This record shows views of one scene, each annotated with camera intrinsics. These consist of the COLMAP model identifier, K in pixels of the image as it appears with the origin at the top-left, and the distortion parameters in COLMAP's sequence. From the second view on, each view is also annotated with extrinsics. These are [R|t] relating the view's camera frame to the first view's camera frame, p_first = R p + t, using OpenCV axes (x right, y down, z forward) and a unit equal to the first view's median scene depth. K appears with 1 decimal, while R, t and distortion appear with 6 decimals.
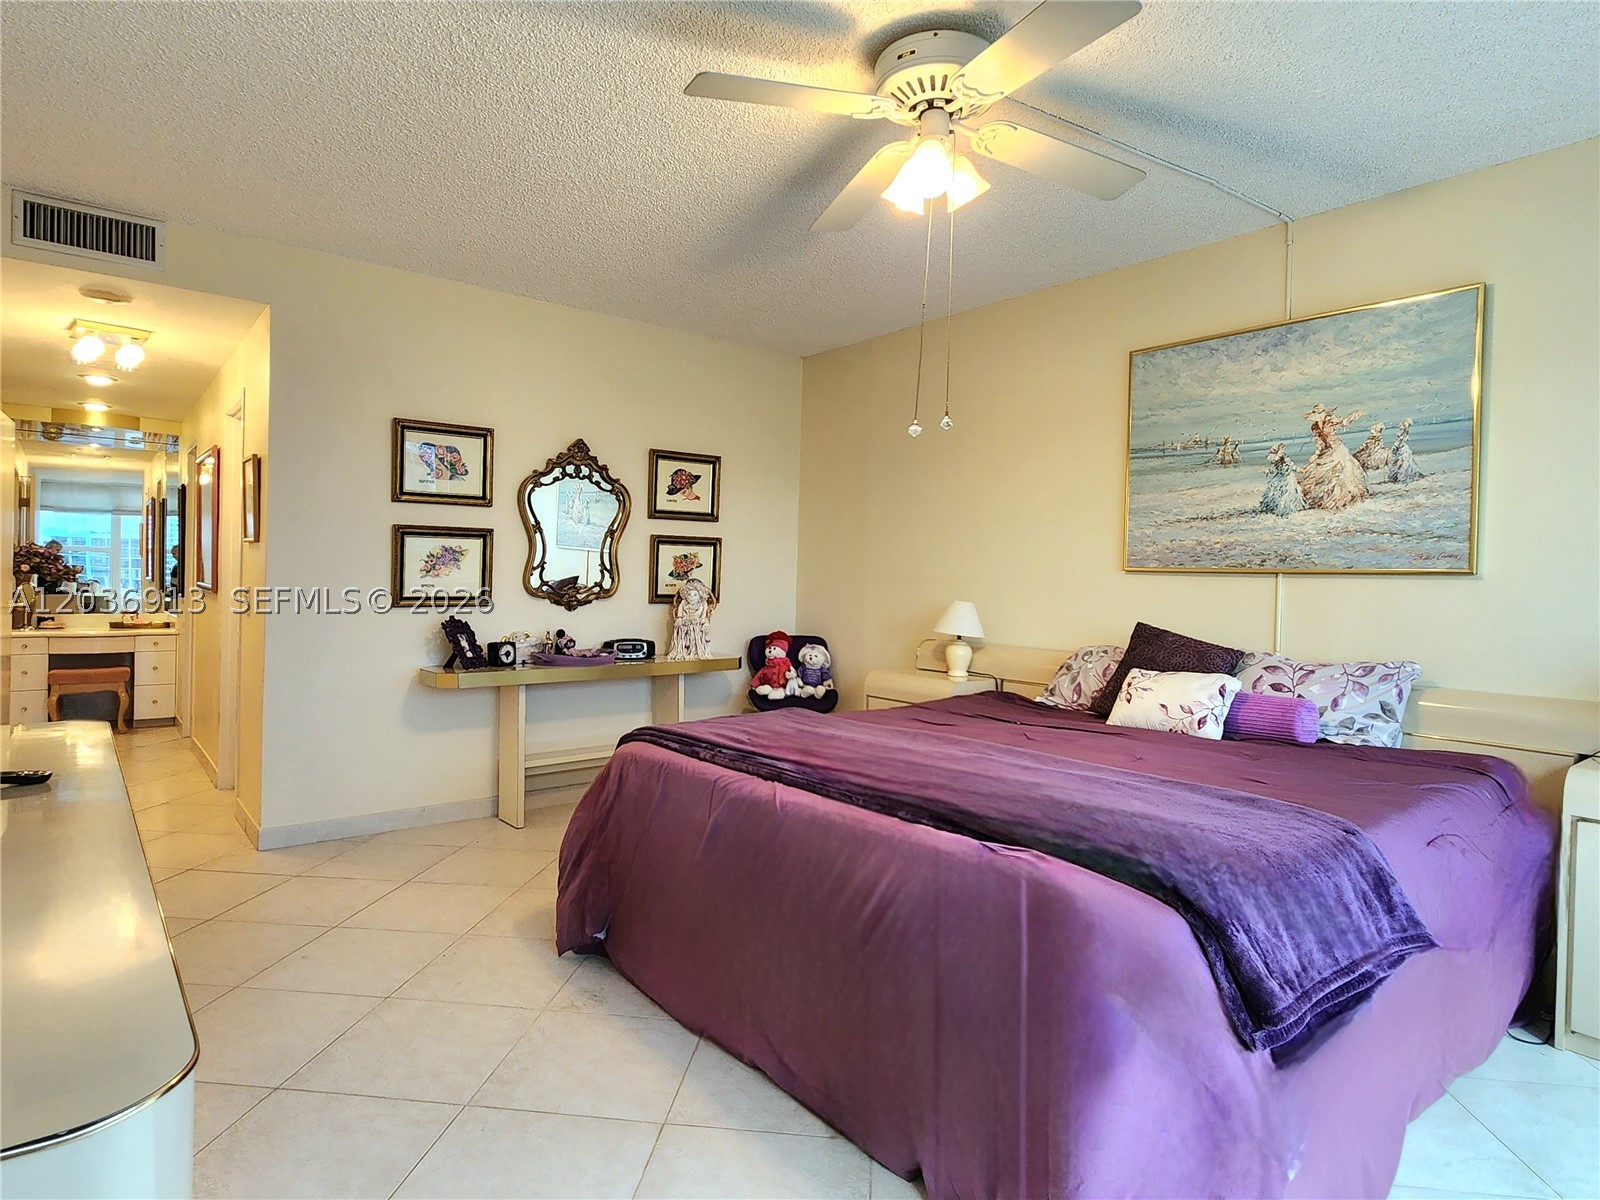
lens RADIAL K [[923.2, 0, 748.3], [0, 923.2, 593.5], [0, 0, 1]] dist [-0.000364, -0.000151]
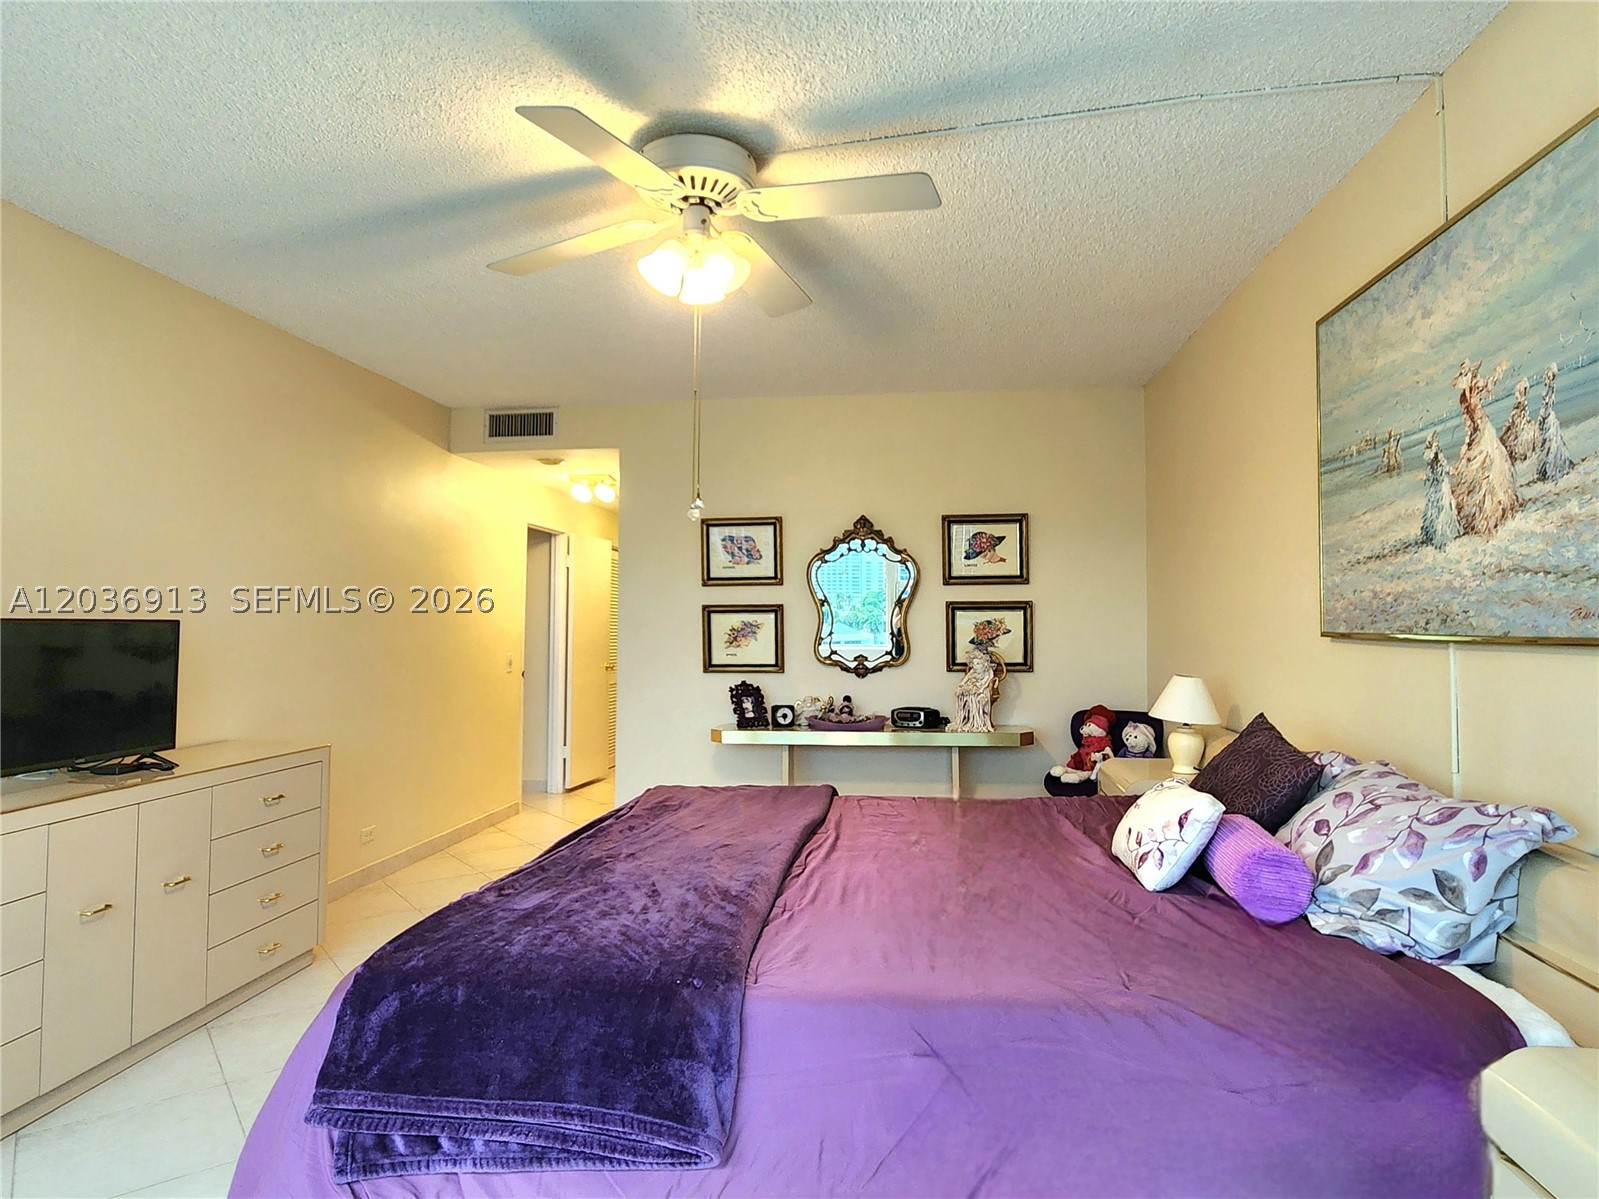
lens RADIAL K [[922.6, 0, 747.8], [0, 922.6, 593.0], [0, 0, 1]] dist [-0.000364, -0.000151]
pose [[0.698338, -0.046871, -0.714232, 0.506349], [0.002251, 0.997992, -0.063293, -0.012420], [0.715765, 0.042592, 0.697042, 0.181605]]
